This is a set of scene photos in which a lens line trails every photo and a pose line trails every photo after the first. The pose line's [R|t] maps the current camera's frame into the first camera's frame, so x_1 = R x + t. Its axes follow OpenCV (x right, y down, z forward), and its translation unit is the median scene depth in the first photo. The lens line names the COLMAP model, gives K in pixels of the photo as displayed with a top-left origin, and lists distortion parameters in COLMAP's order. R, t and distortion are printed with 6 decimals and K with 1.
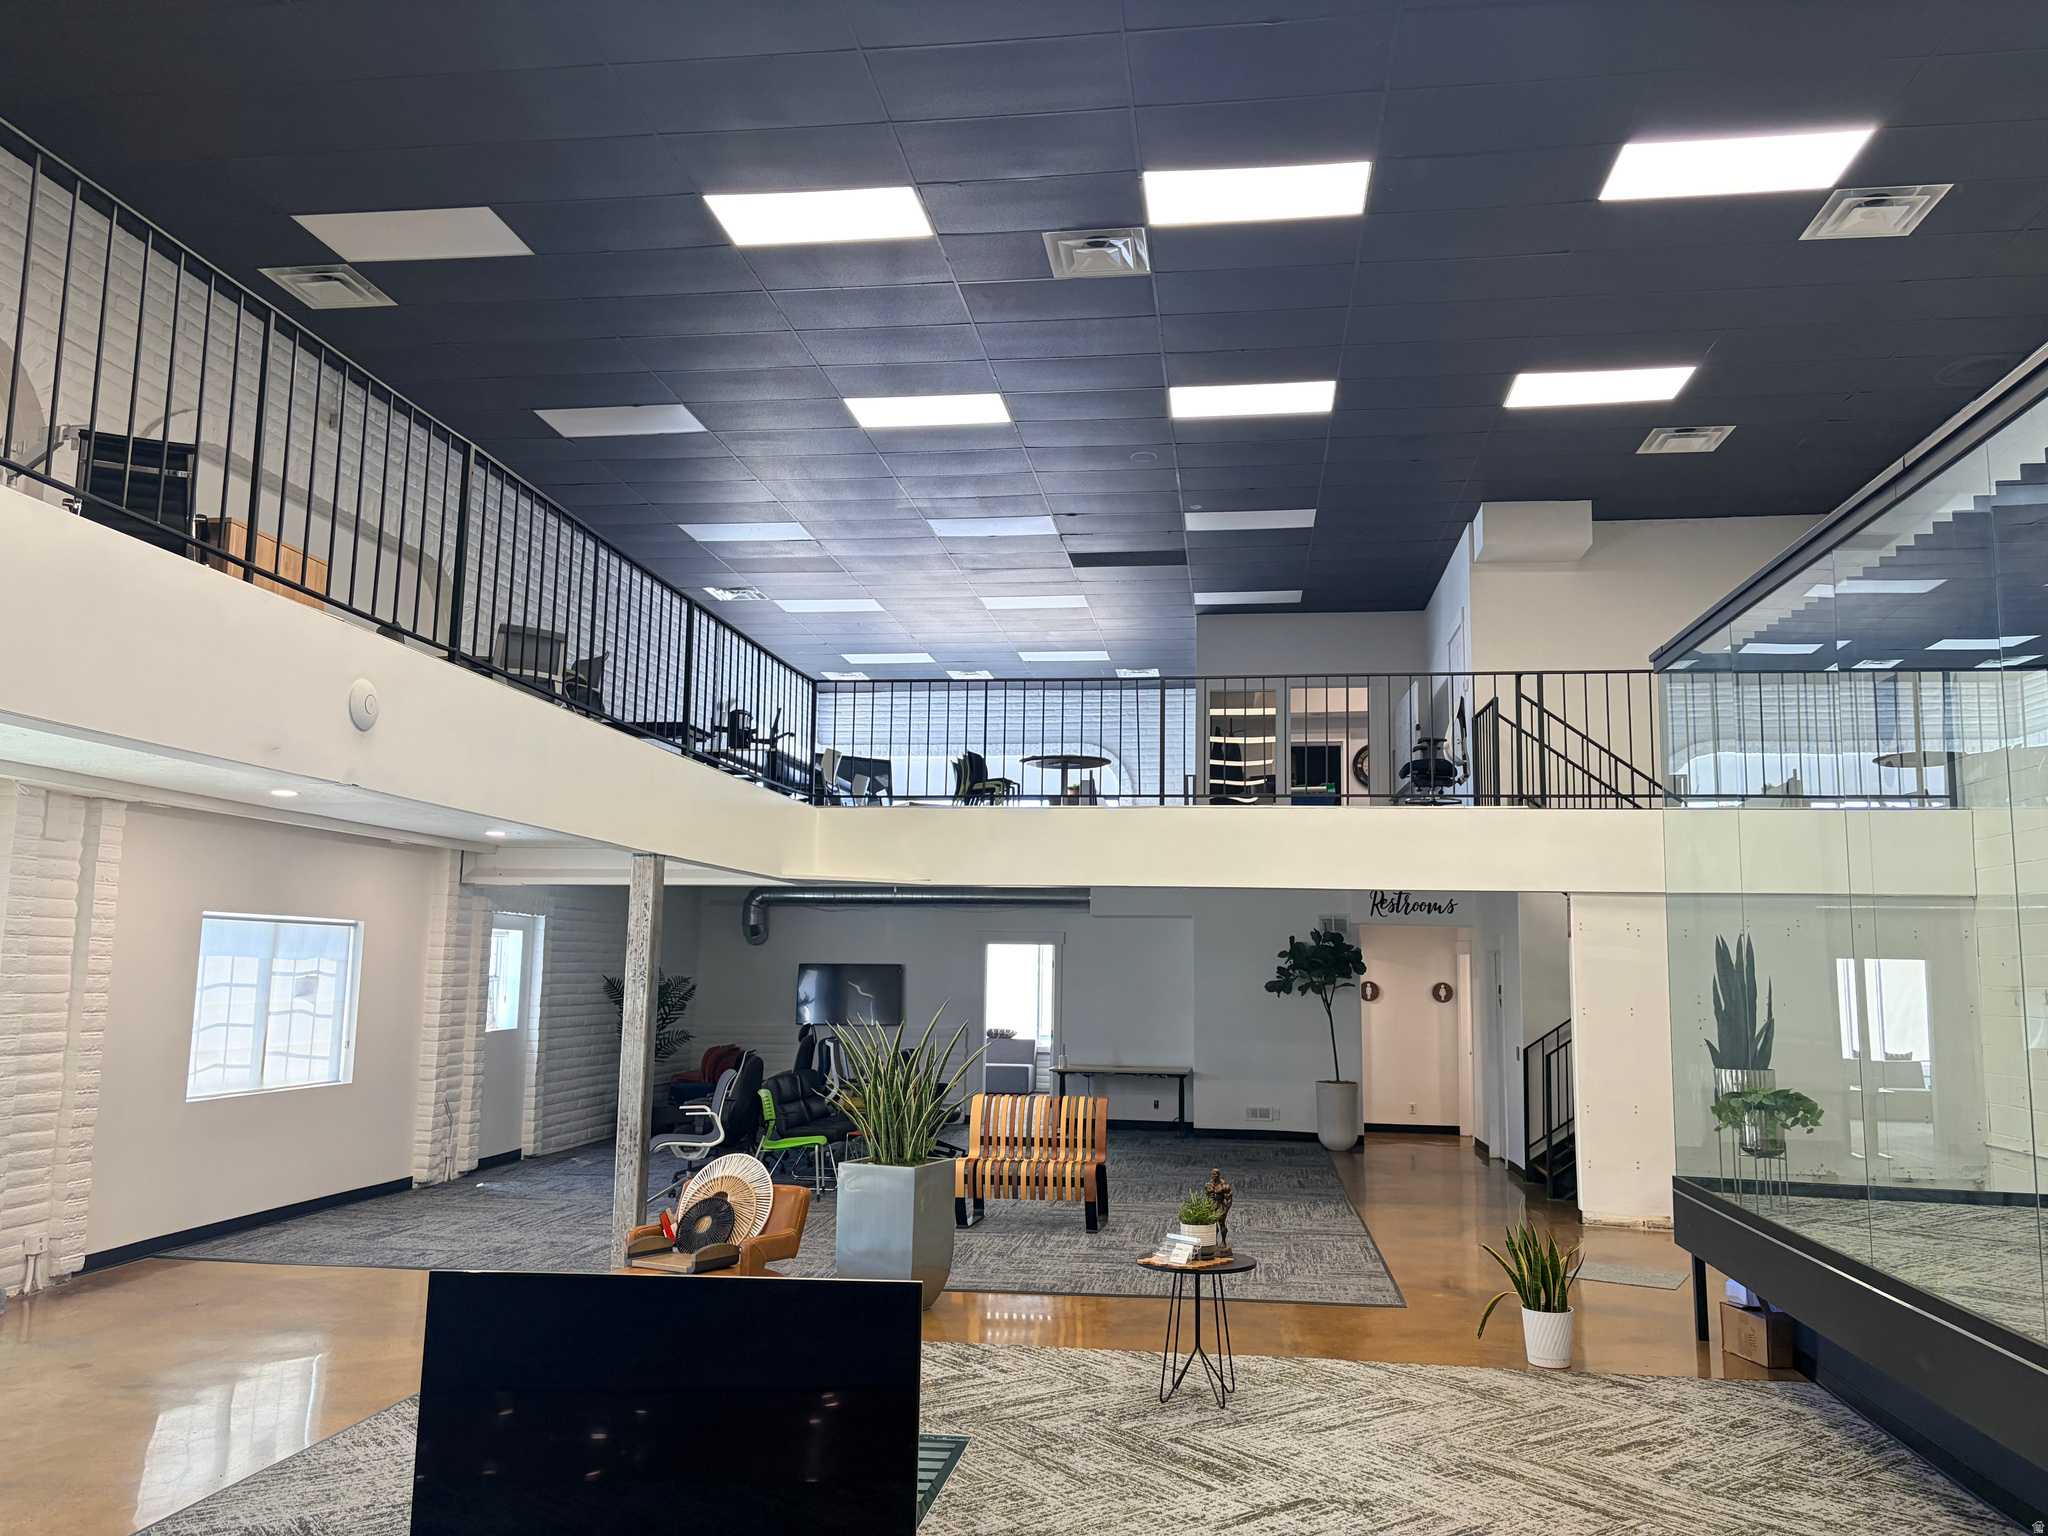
lens RADIAL K [[1536.5, 0, 1024.2], [0, 1536.5, 772.1], [0, 0, 1]] dist [0.049099, -0.053014]
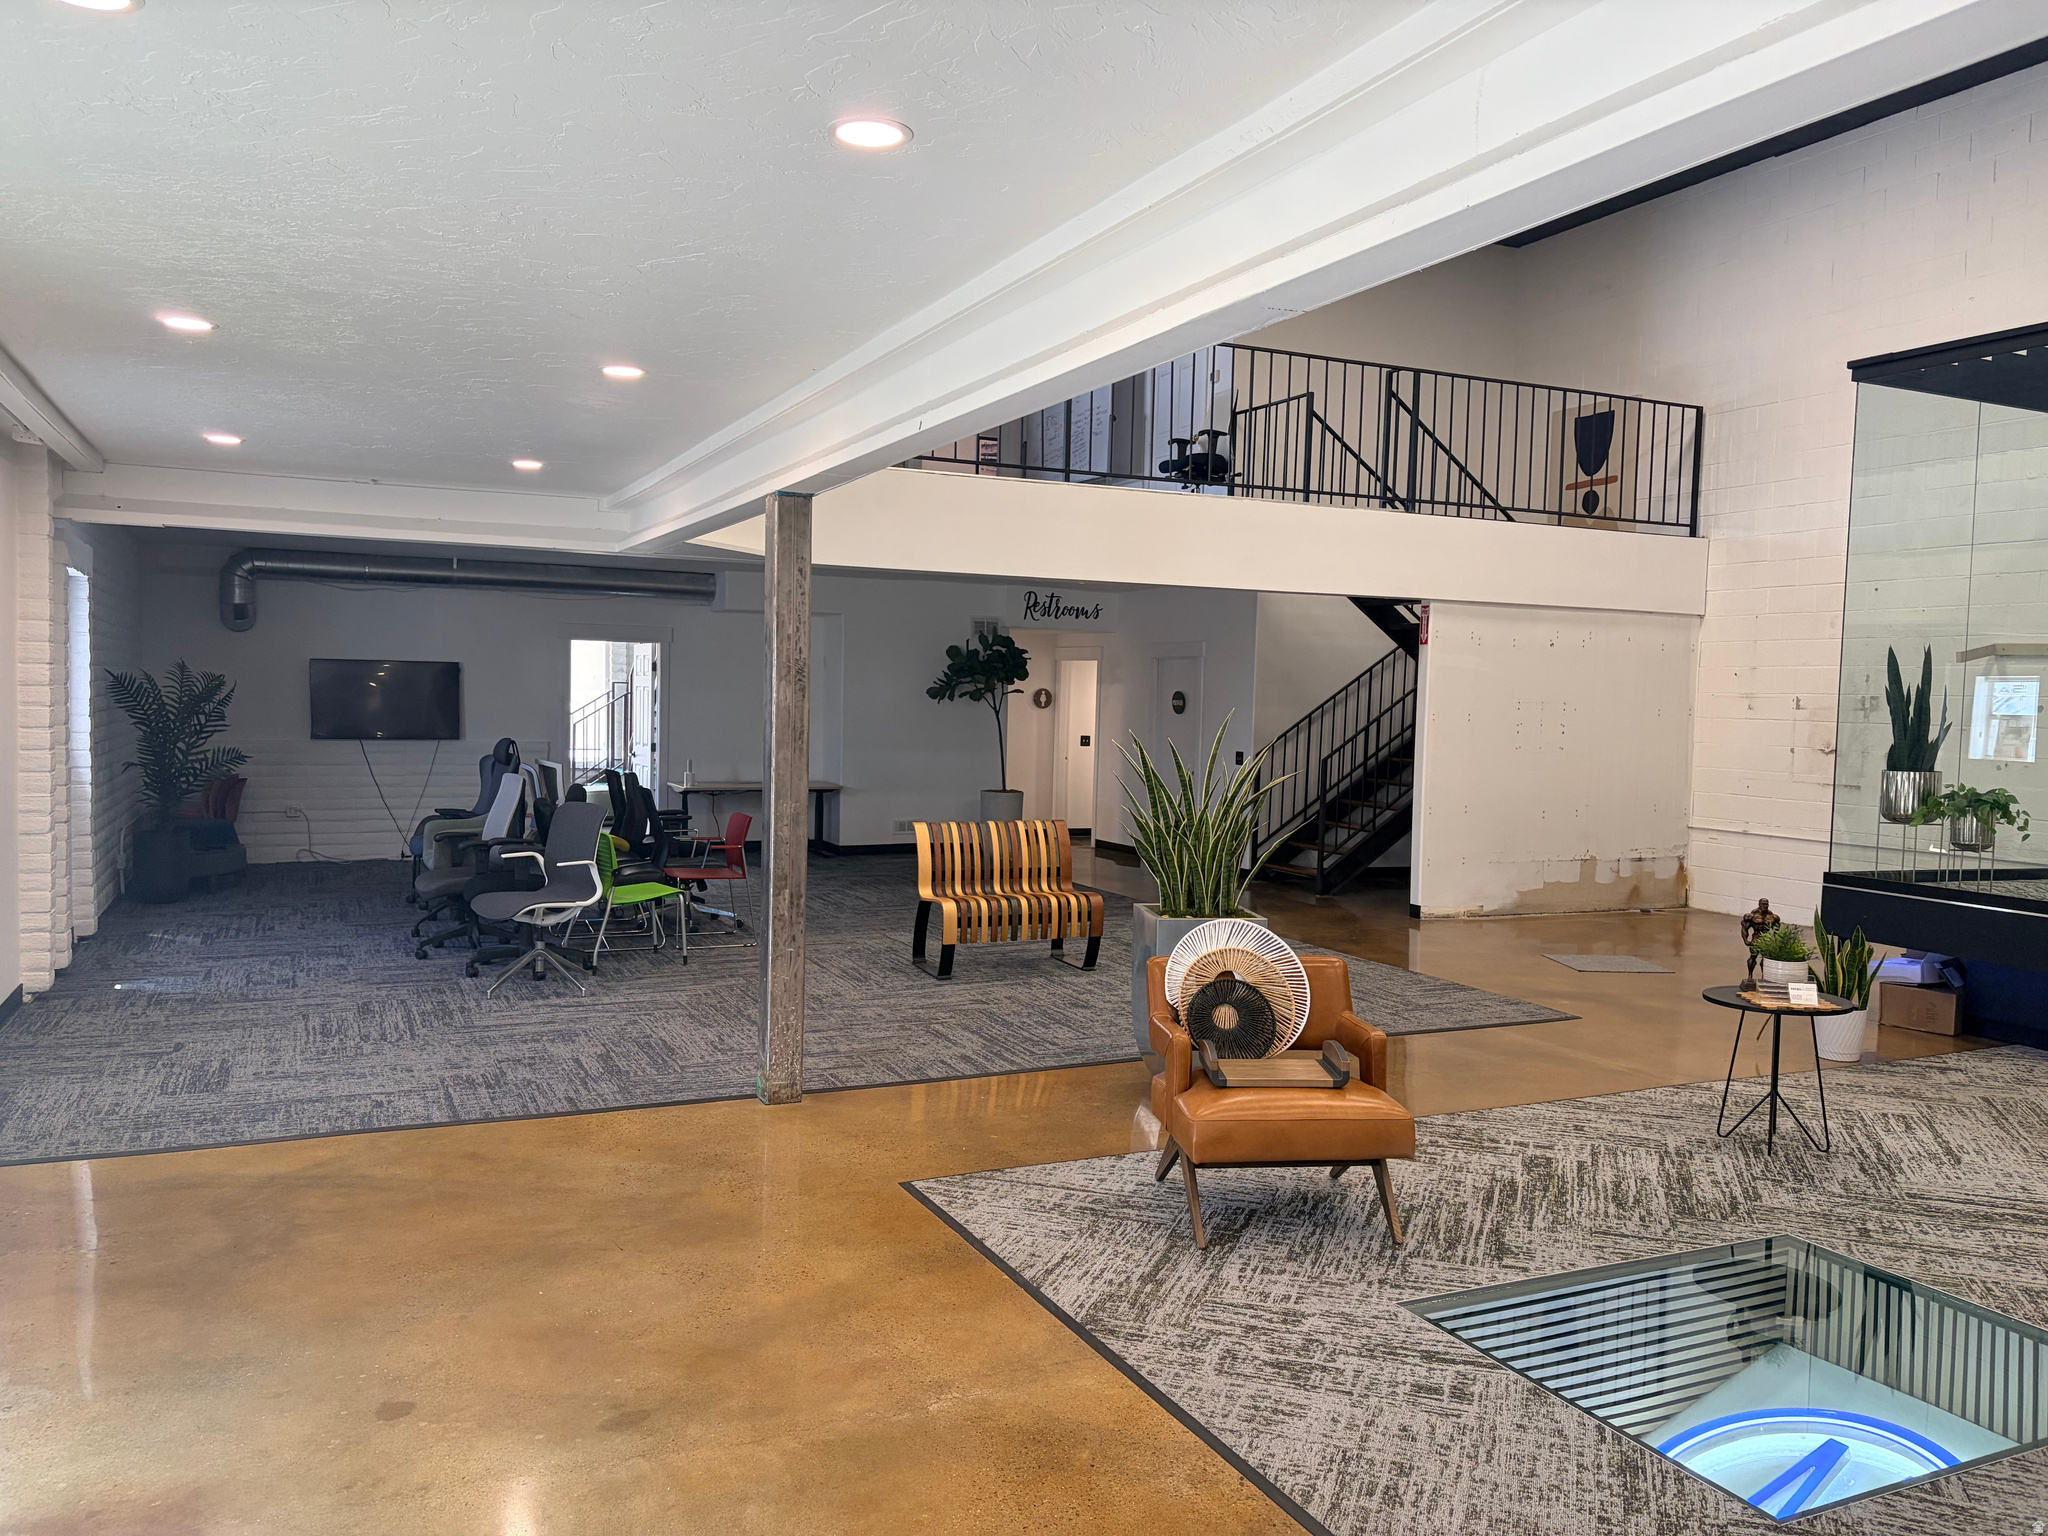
lens RADIAL K [[1536.5, 0, 1027.6], [0, 1536.5, 776.1], [0, 0, 1]] dist [0.049099, -0.053014]
pose [[0.839924, -0.024394, 0.542156, -0.406673], [-0.079542, 0.982668, 0.167443, 0.043028], [-0.536844, -0.183763, 0.823426, 0.292341]]
